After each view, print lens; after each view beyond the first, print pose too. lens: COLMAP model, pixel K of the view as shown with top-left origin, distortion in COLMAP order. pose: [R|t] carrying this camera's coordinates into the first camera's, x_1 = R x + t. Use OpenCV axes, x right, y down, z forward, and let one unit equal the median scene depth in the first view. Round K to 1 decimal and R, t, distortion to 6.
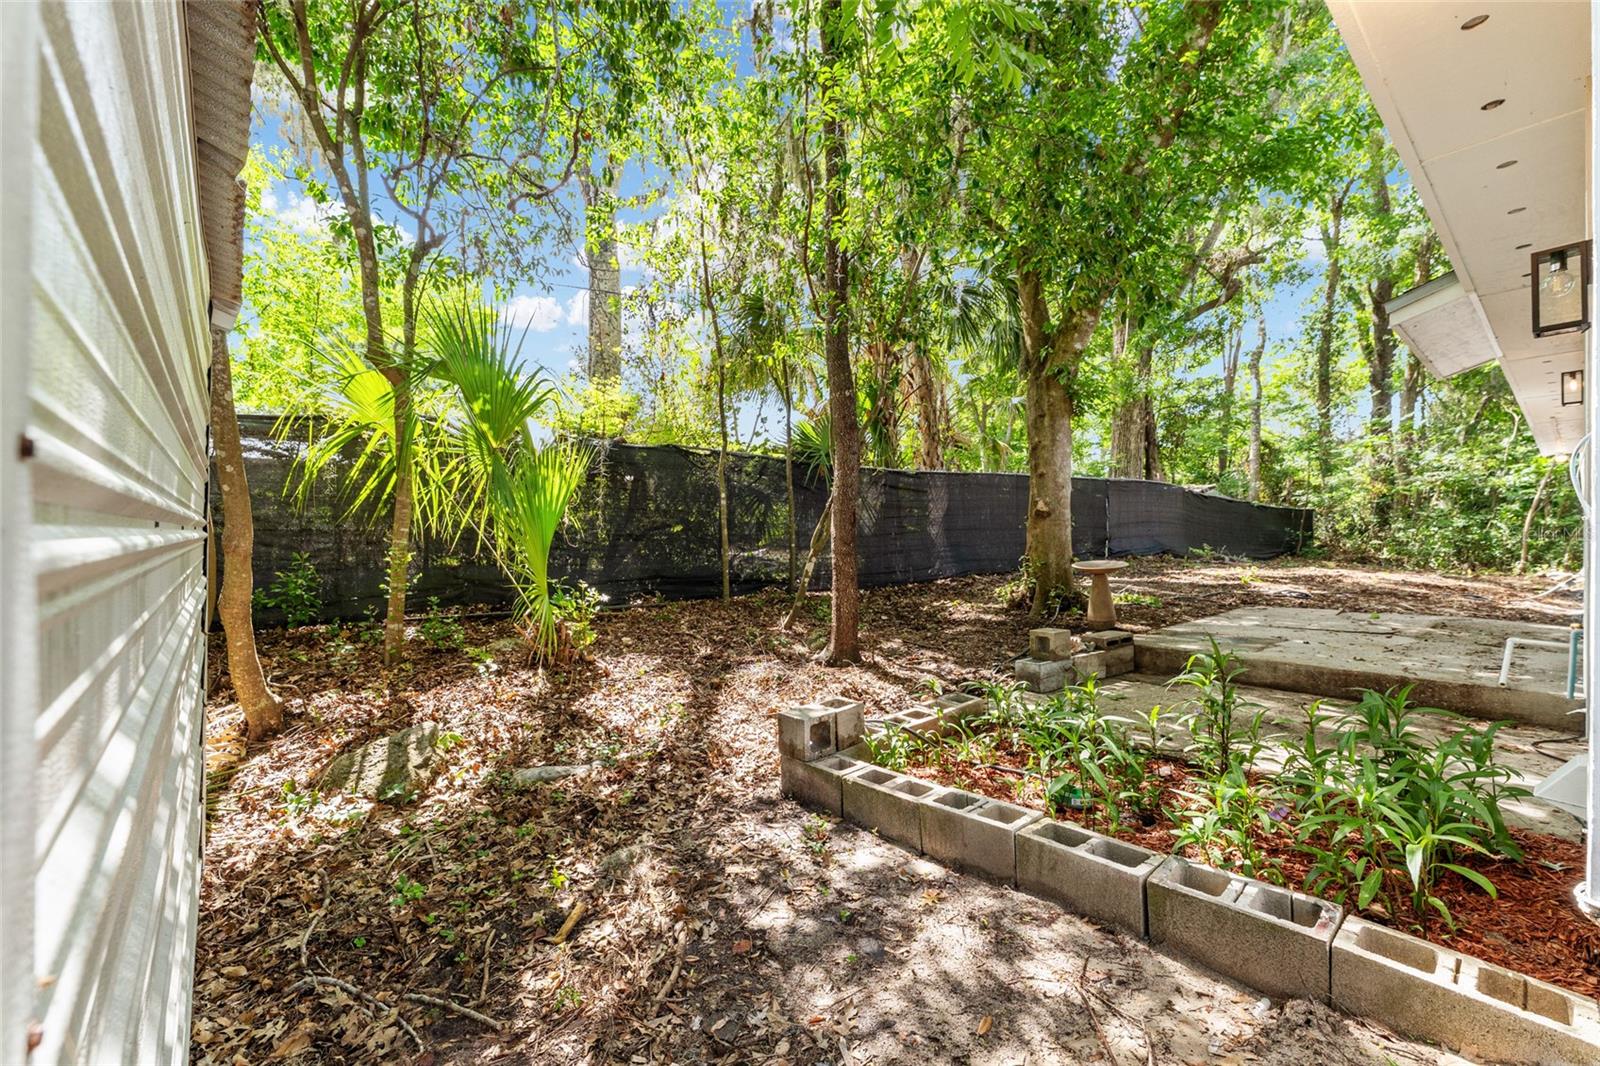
lens RADIAL K [[644.1, 0, 804.4], [0, 644.1, 548.4], [0, 0, 1]] dist [-0.002383, 0.000030]
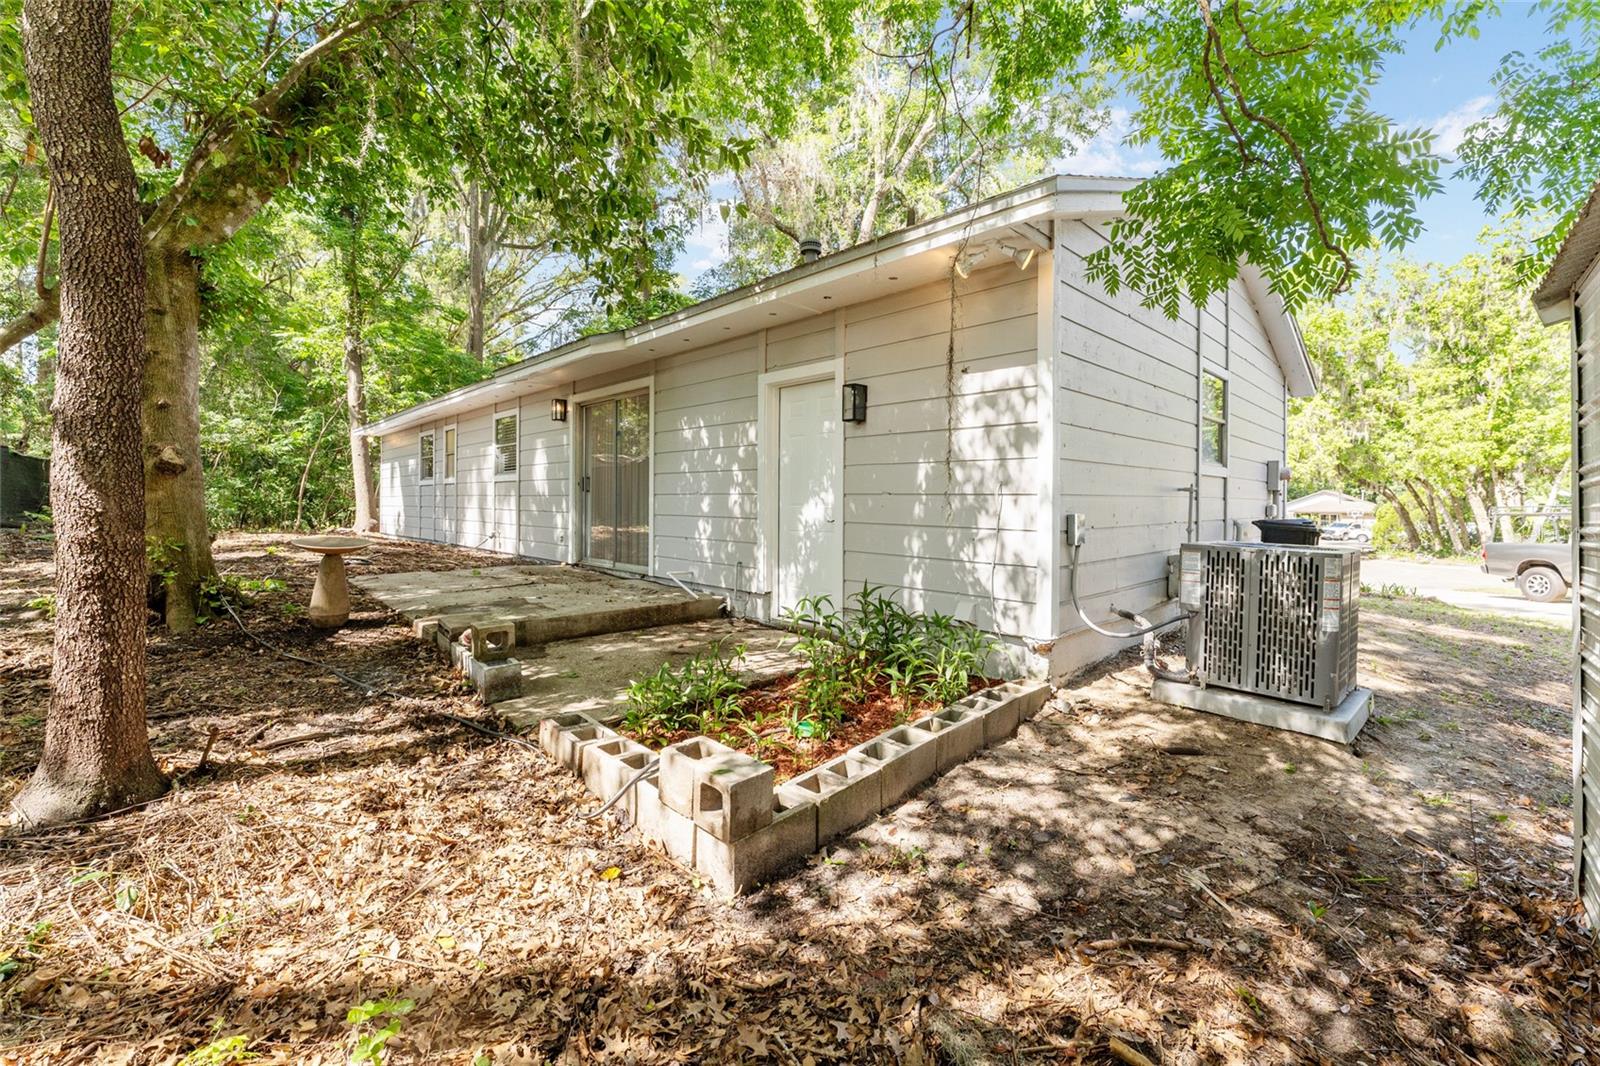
lens RADIAL K [[644.1, 0, 802.6], [0, 644.1, 526.6], [0, 0, 1]] dist [-0.002383, 0.000030]
pose [[-0.079466, -0.031840, 0.996329, -0.449943], [-0.003524, 0.999492, 0.031660, -0.025594], [-0.996831, -0.000995, -0.079538, 0.615400]]
